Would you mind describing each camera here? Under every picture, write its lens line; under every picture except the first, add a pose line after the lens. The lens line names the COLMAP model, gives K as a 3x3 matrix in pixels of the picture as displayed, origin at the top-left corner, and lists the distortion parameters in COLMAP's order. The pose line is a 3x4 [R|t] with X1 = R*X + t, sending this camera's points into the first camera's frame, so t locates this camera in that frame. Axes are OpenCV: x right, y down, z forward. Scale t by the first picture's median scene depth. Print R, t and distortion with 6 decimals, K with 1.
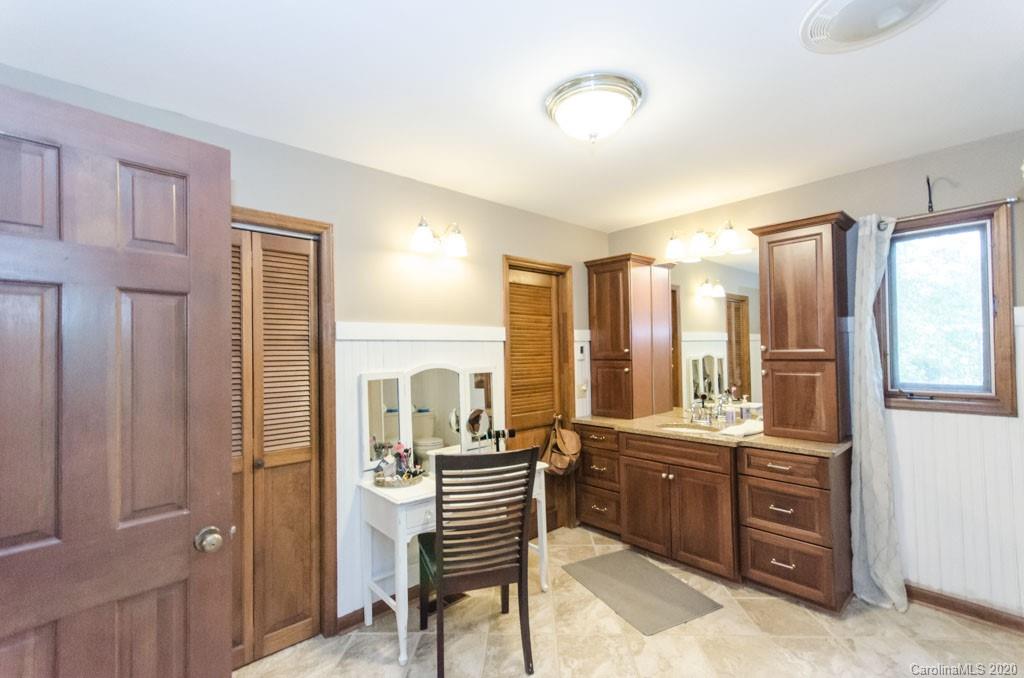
lens RADIAL K [[445.9, 0, 509.6], [0, 445.9, 343.3], [0, 0, 1]] dist [0.000344, -0.000093]
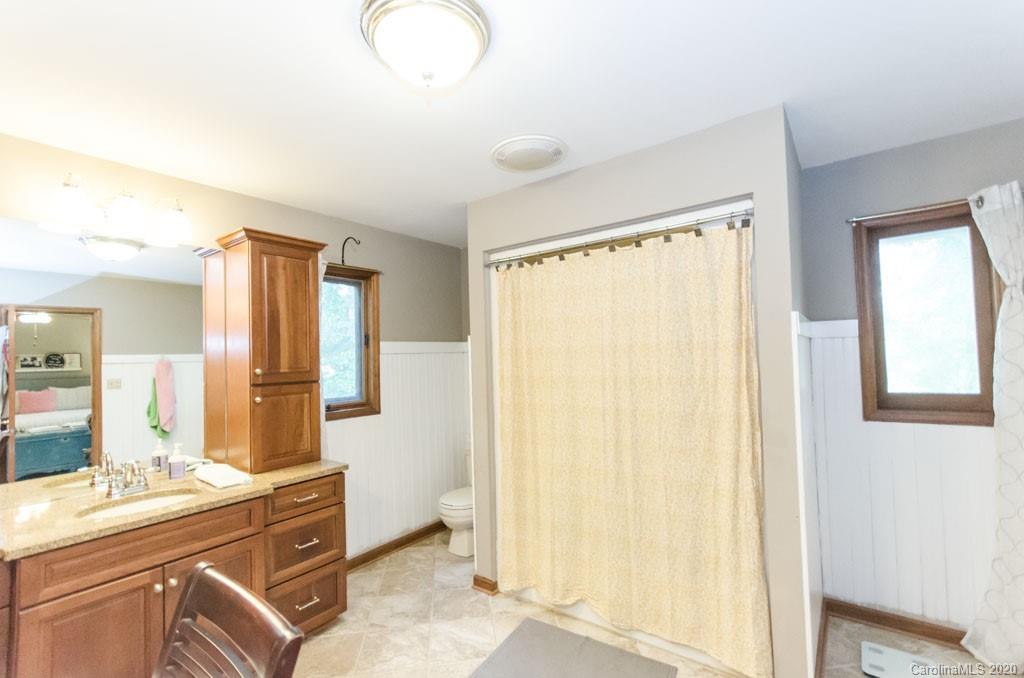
lens RADIAL K [[445.9, 0, 509.1], [0, 445.9, 341.5], [0, 0, 1]] dist [0.000344, -0.000093]
pose [[-0.196356, 0.059652, 0.978717, -0.408233], [0.019193, 0.998190, -0.056988, 0.012792], [-0.980345, 0.007595, -0.197145, 0.770071]]
